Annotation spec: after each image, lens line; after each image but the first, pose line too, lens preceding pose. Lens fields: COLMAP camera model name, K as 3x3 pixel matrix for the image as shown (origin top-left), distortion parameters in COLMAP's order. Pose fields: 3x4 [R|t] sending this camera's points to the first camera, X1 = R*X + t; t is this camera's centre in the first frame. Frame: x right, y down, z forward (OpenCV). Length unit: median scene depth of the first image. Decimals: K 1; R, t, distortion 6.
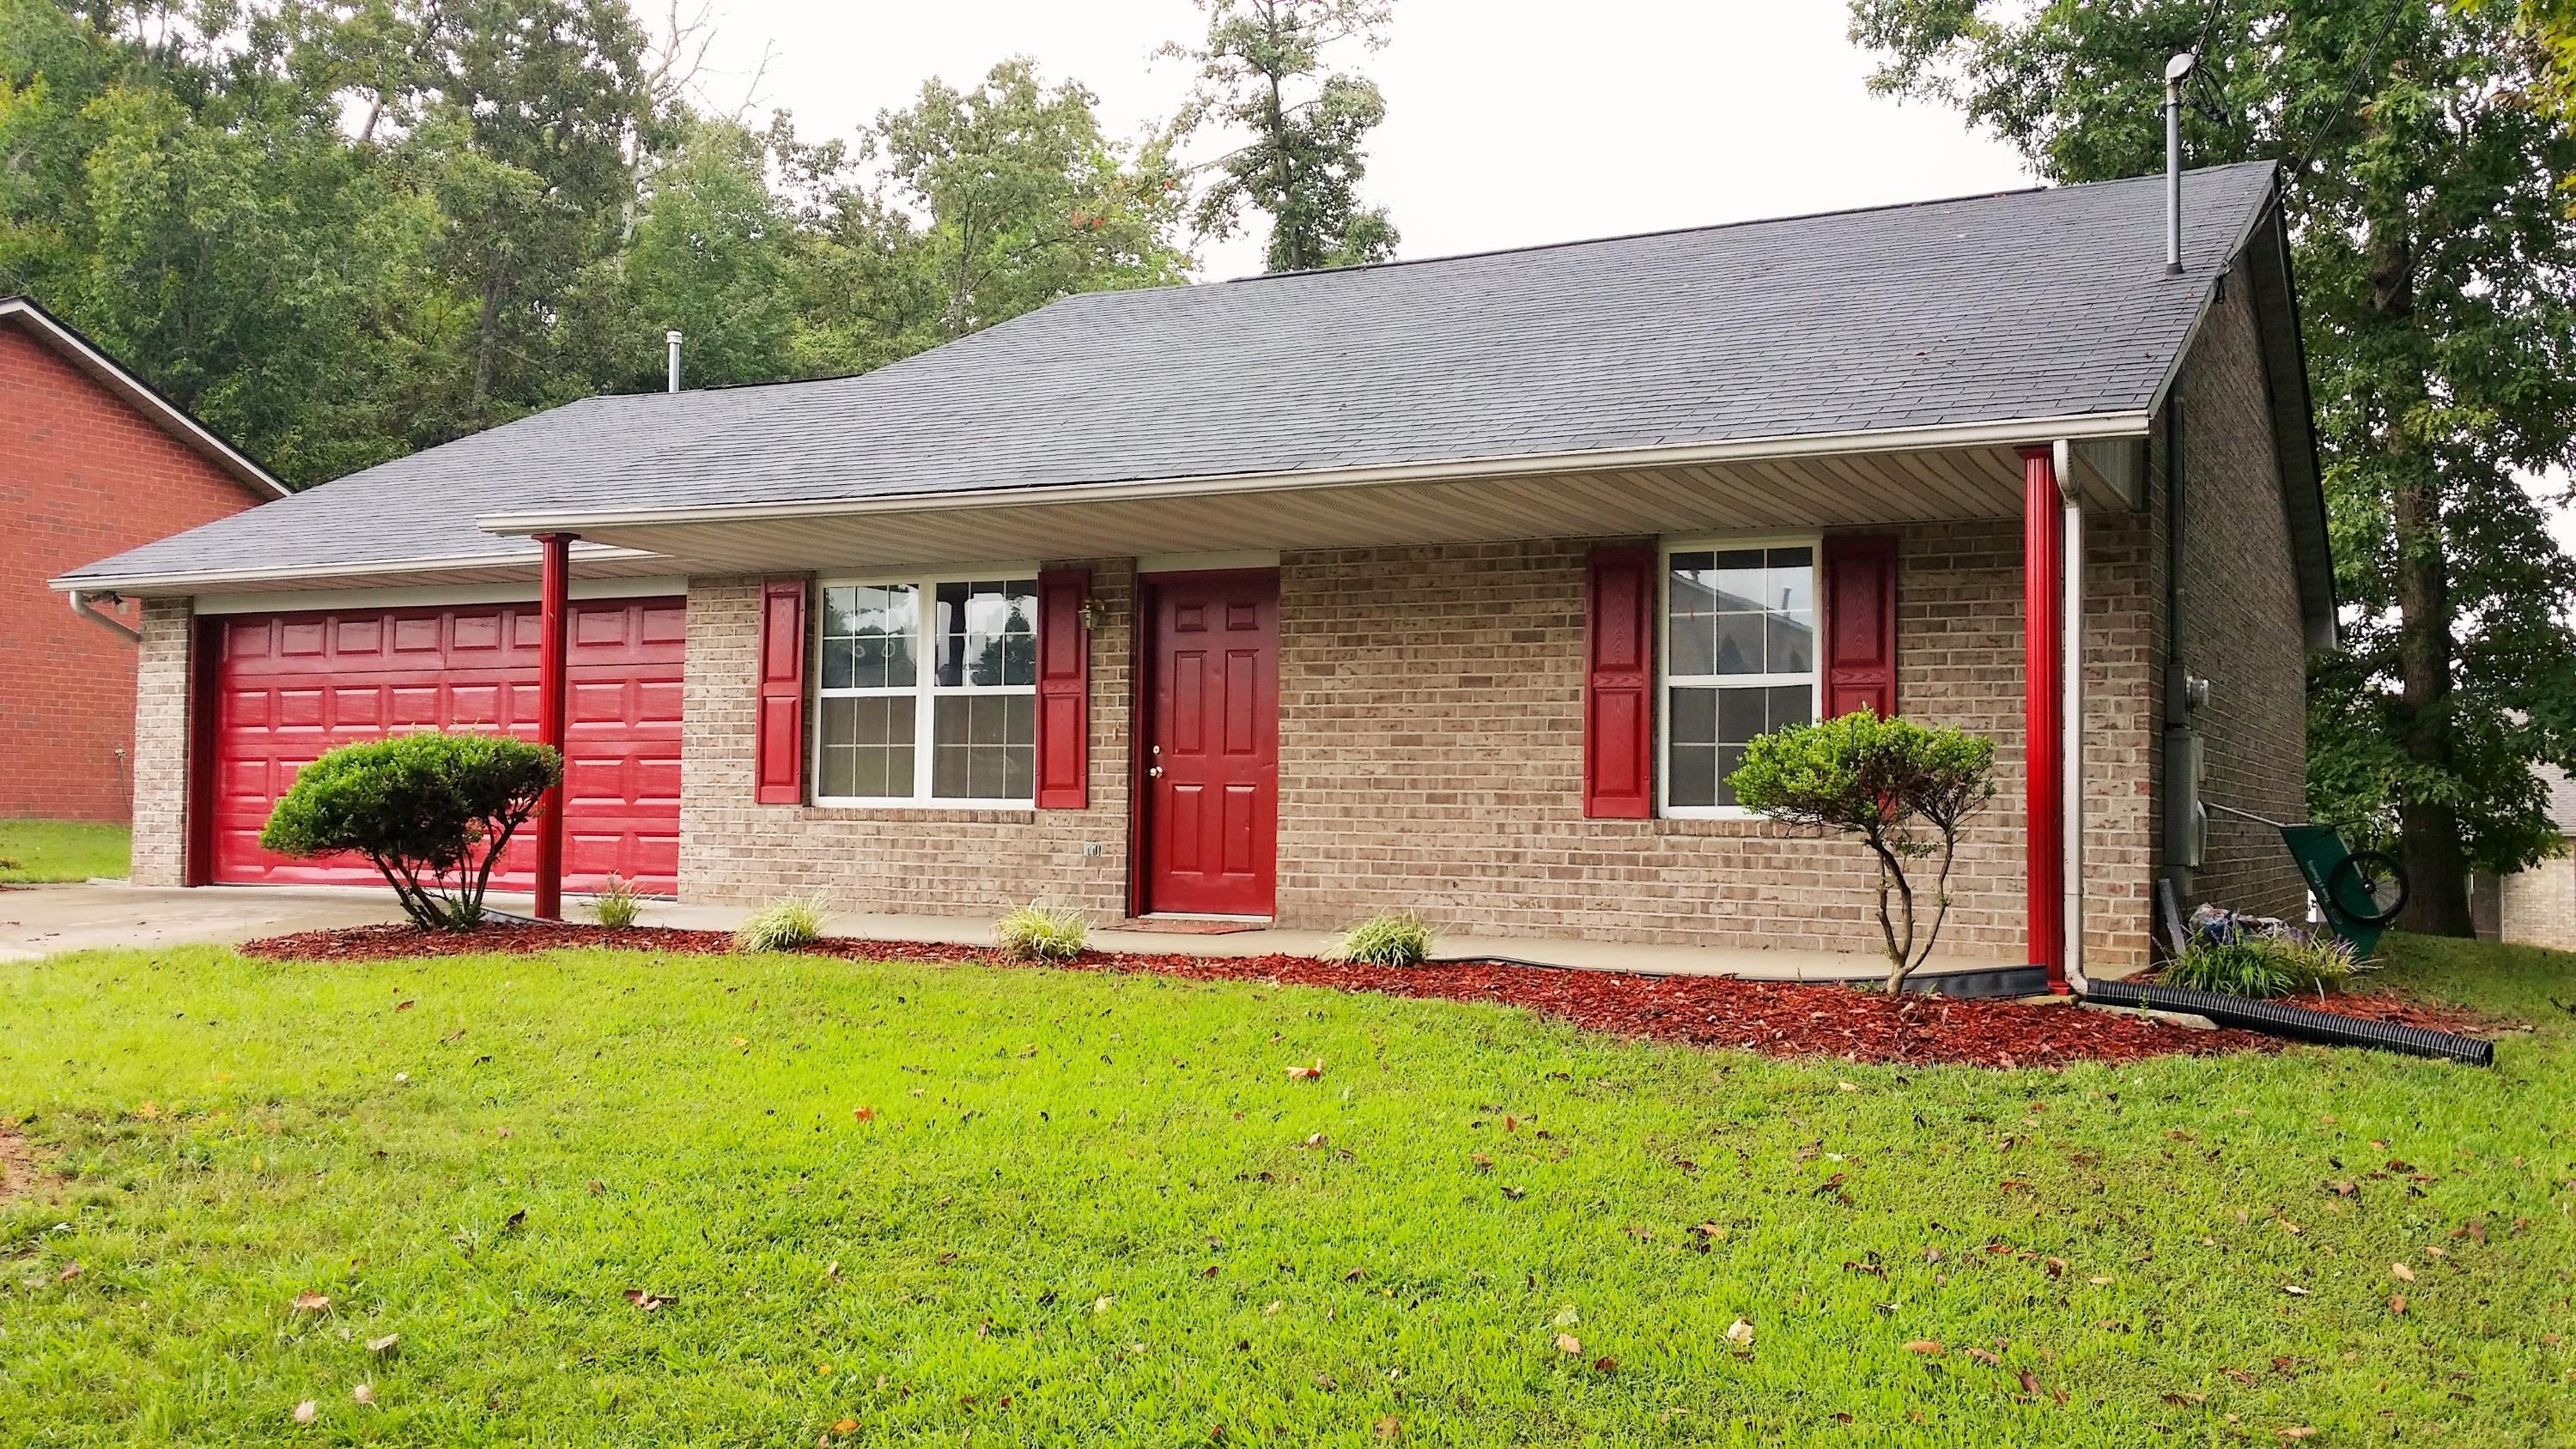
lens RADIAL K [[2230.0, 0, 1288.0], [0, 2230.0, 724.5], [0, 0, 1]] dist [0.100310, -0.193254]
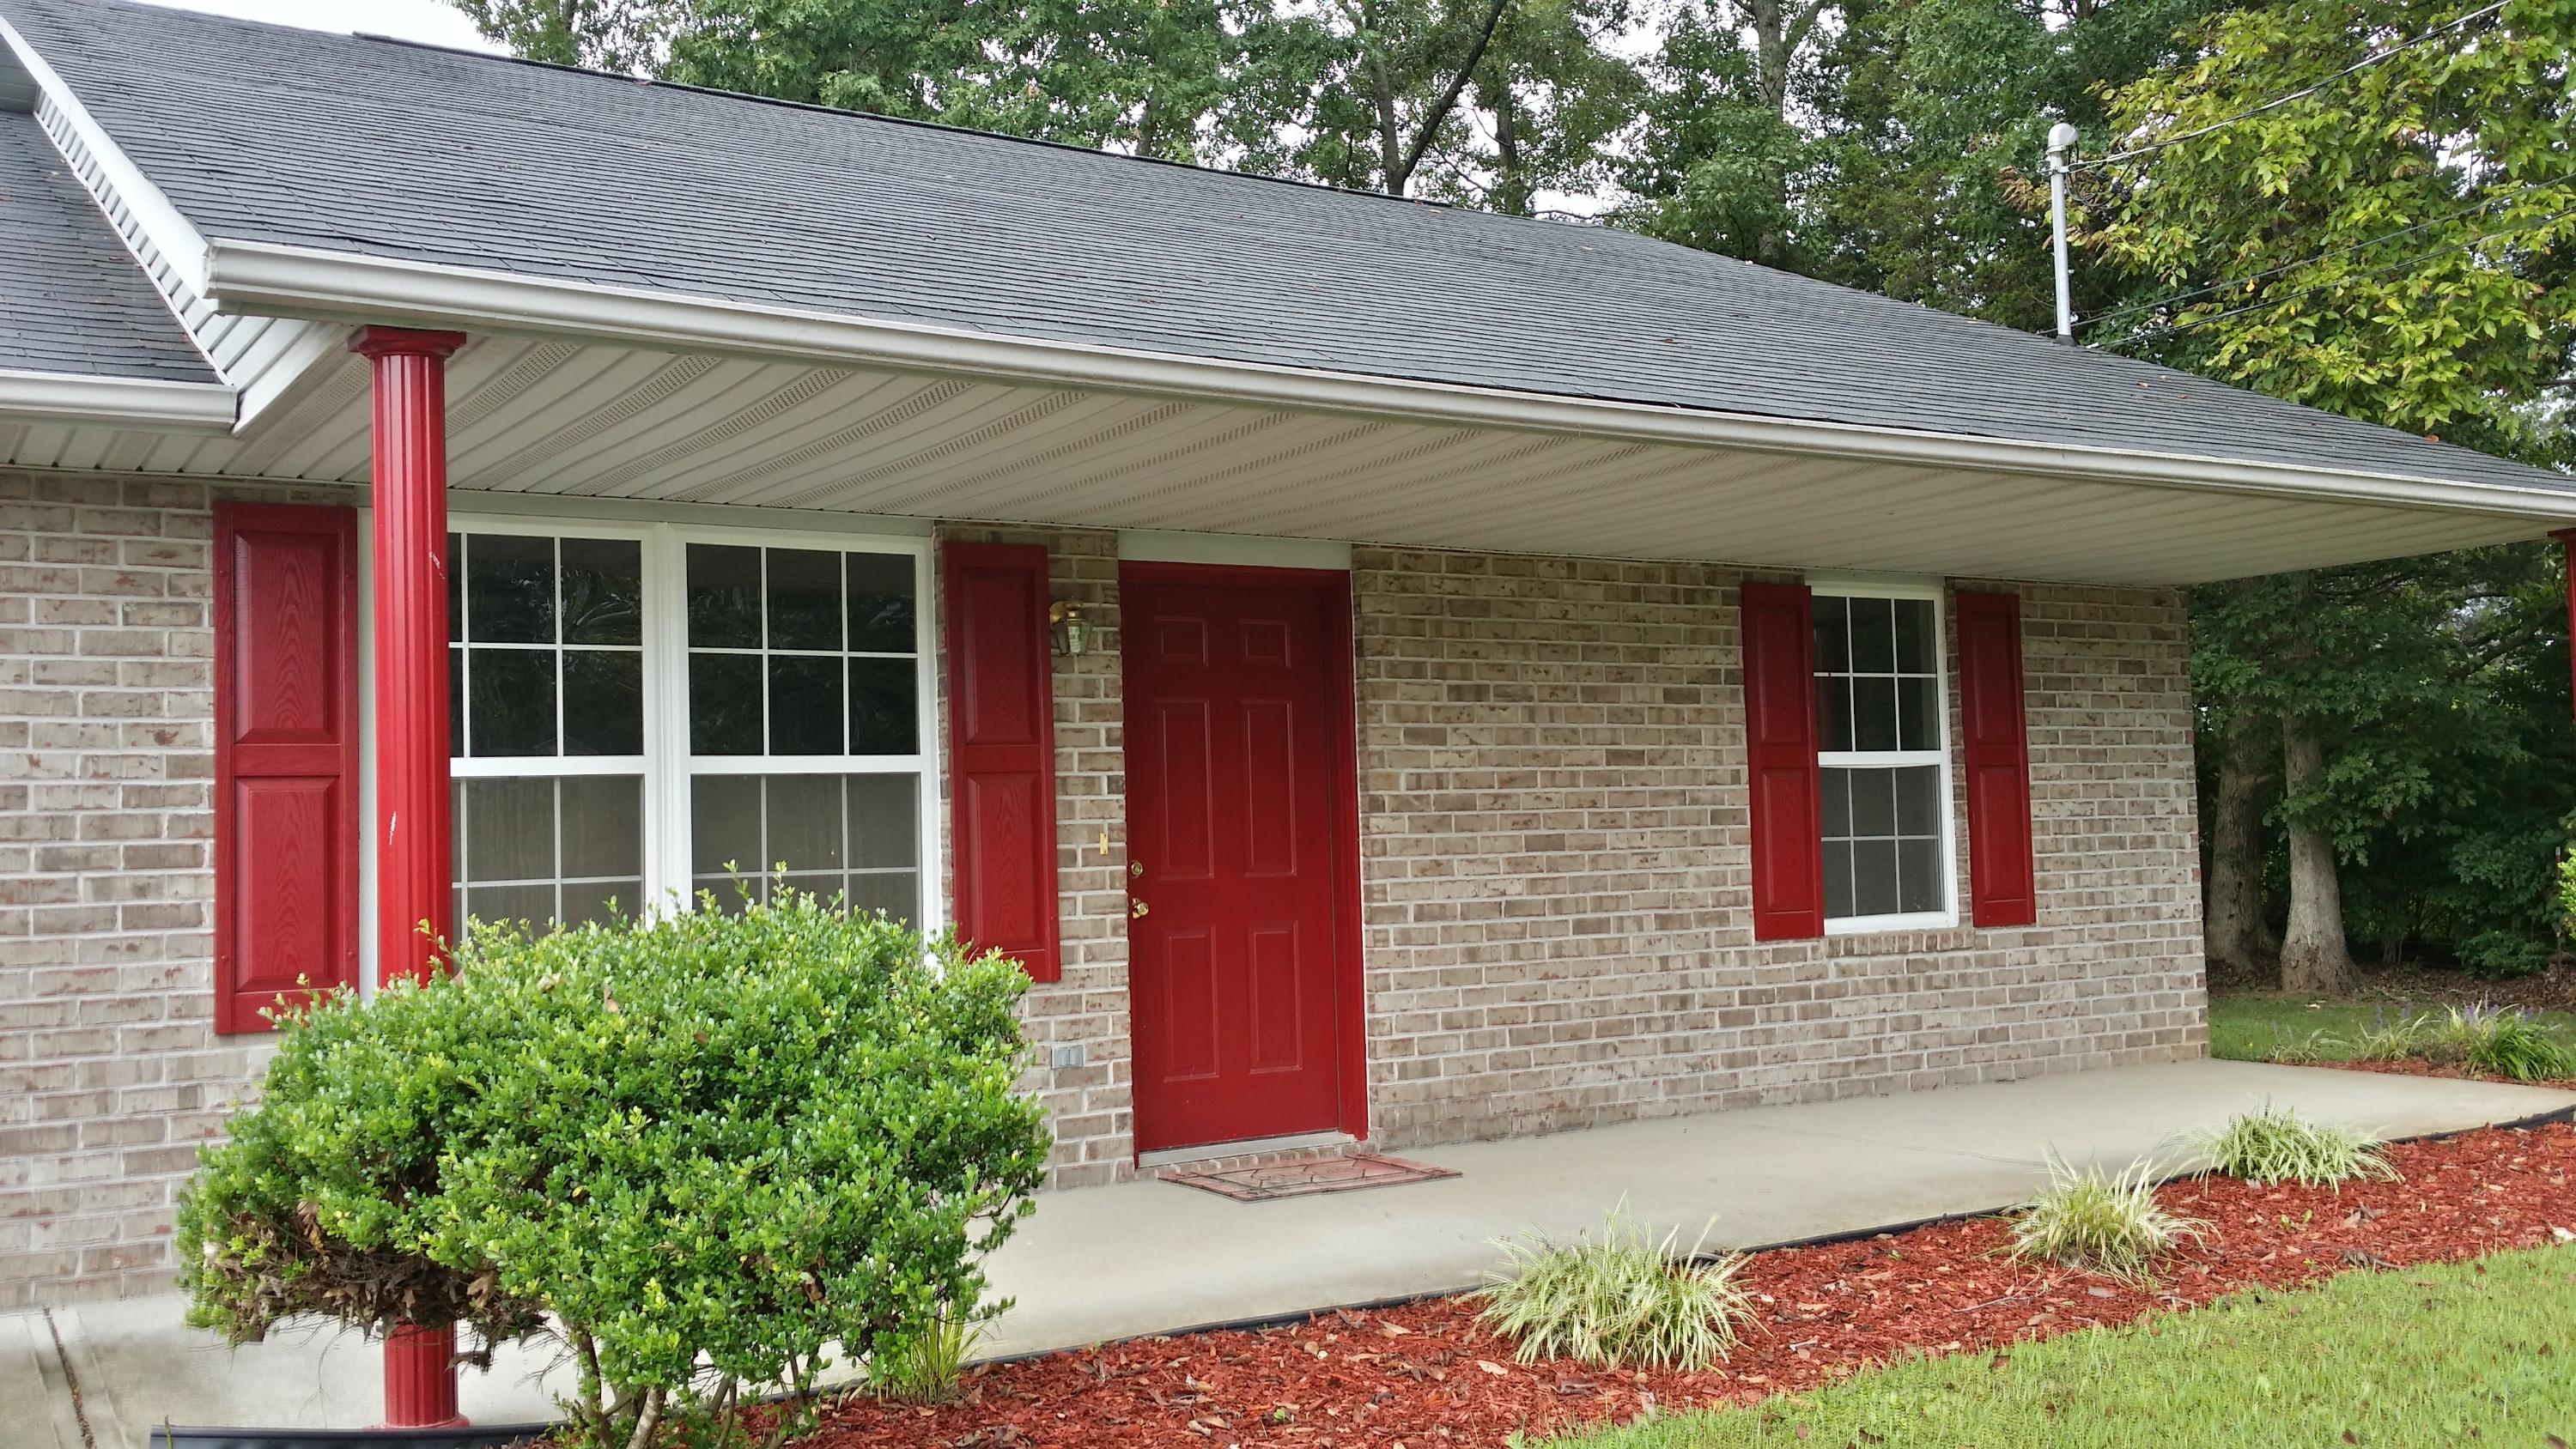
lens RADIAL K [[2332.5, 0, 1272.0], [0, 2332.5, 721.6], [0, 0, 1]] dist [0.123736, -0.285290]
pose [[0.503764, 0.019111, 0.863630, -0.593073], [0.005588, 0.999662, -0.025381, -0.011948], [-0.863823, 0.017612, 0.503487, 0.703971]]
